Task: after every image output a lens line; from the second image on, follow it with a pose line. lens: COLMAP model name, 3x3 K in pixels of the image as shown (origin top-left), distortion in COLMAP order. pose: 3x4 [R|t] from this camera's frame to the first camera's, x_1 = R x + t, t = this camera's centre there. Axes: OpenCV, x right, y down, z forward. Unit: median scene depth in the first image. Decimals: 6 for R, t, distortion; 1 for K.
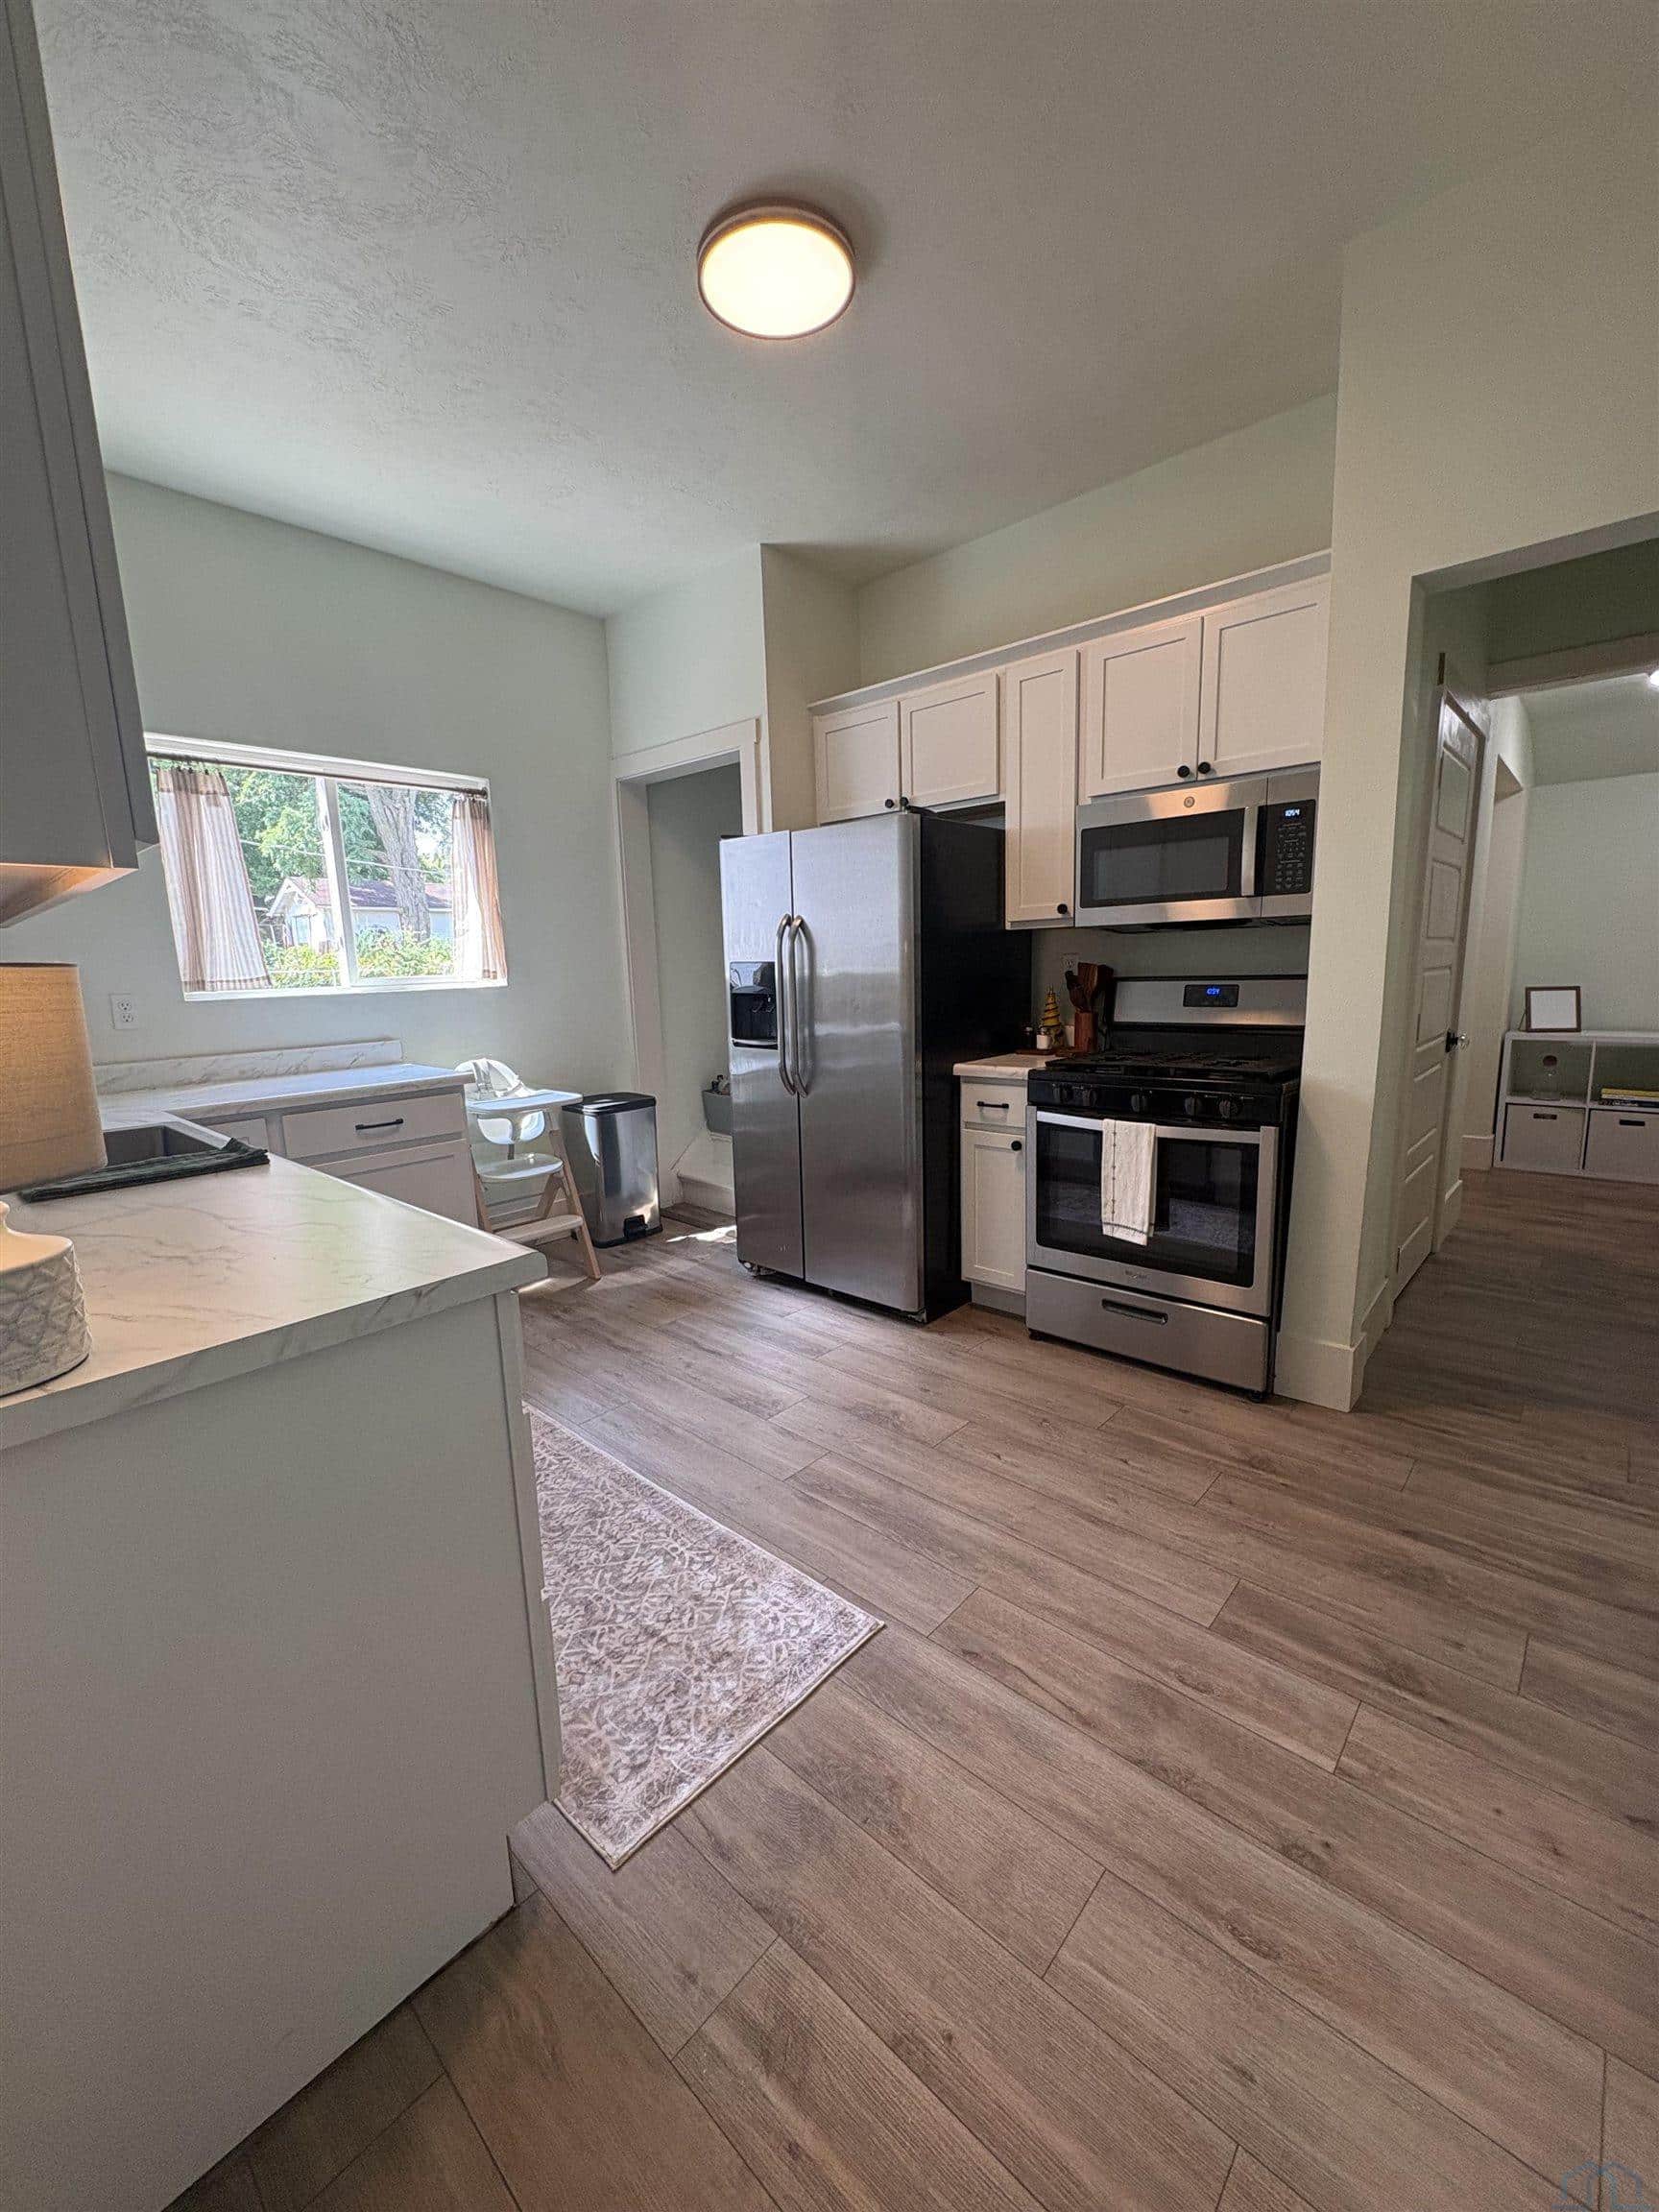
lens RADIAL K [[877.3, 0, 830.8], [0, 877.3, 1110.2], [0, 0, 1]] dist [0.000914, -0.001000]
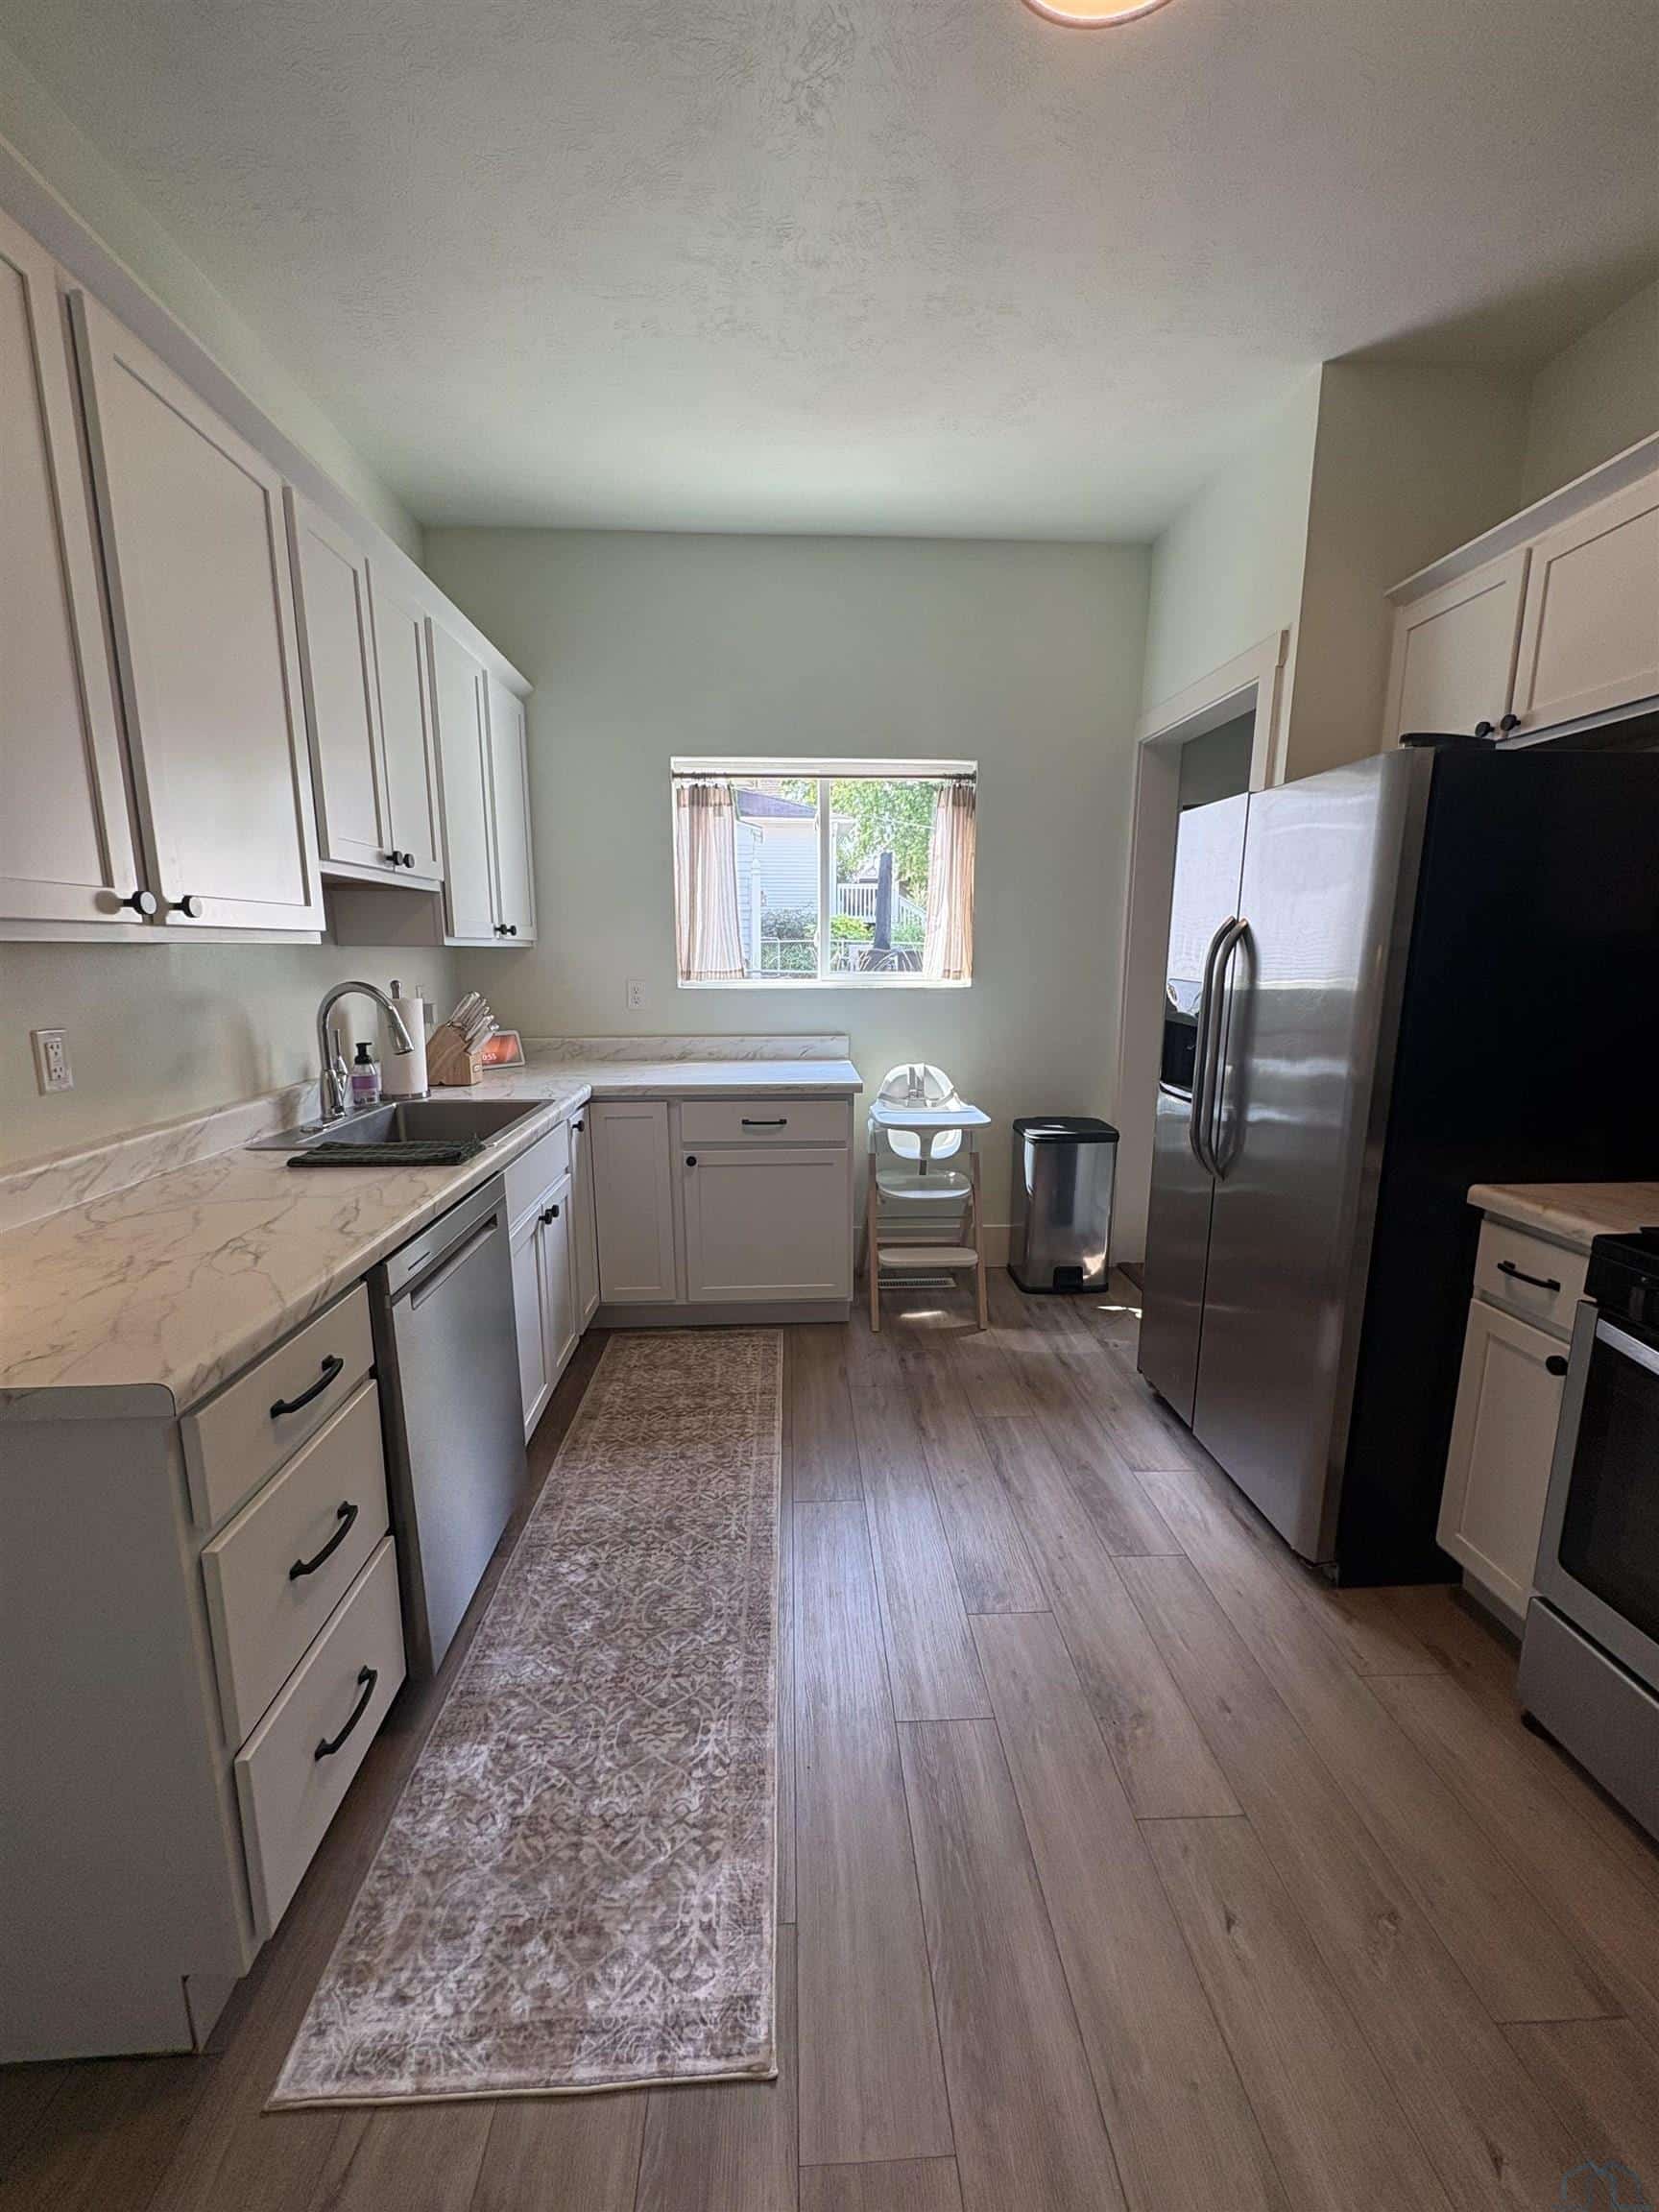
lens RADIAL K [[877.3, 0, 831.3], [0, 877.3, 1110.7], [0, 0, 1]] dist [0.000914, -0.001000]
pose [[0.711379, 0.160271, -0.684291, 0.242259], [-0.141369, 0.986382, 0.084060, -0.095301], [0.688444, 0.036939, 0.724348, 0.319802]]
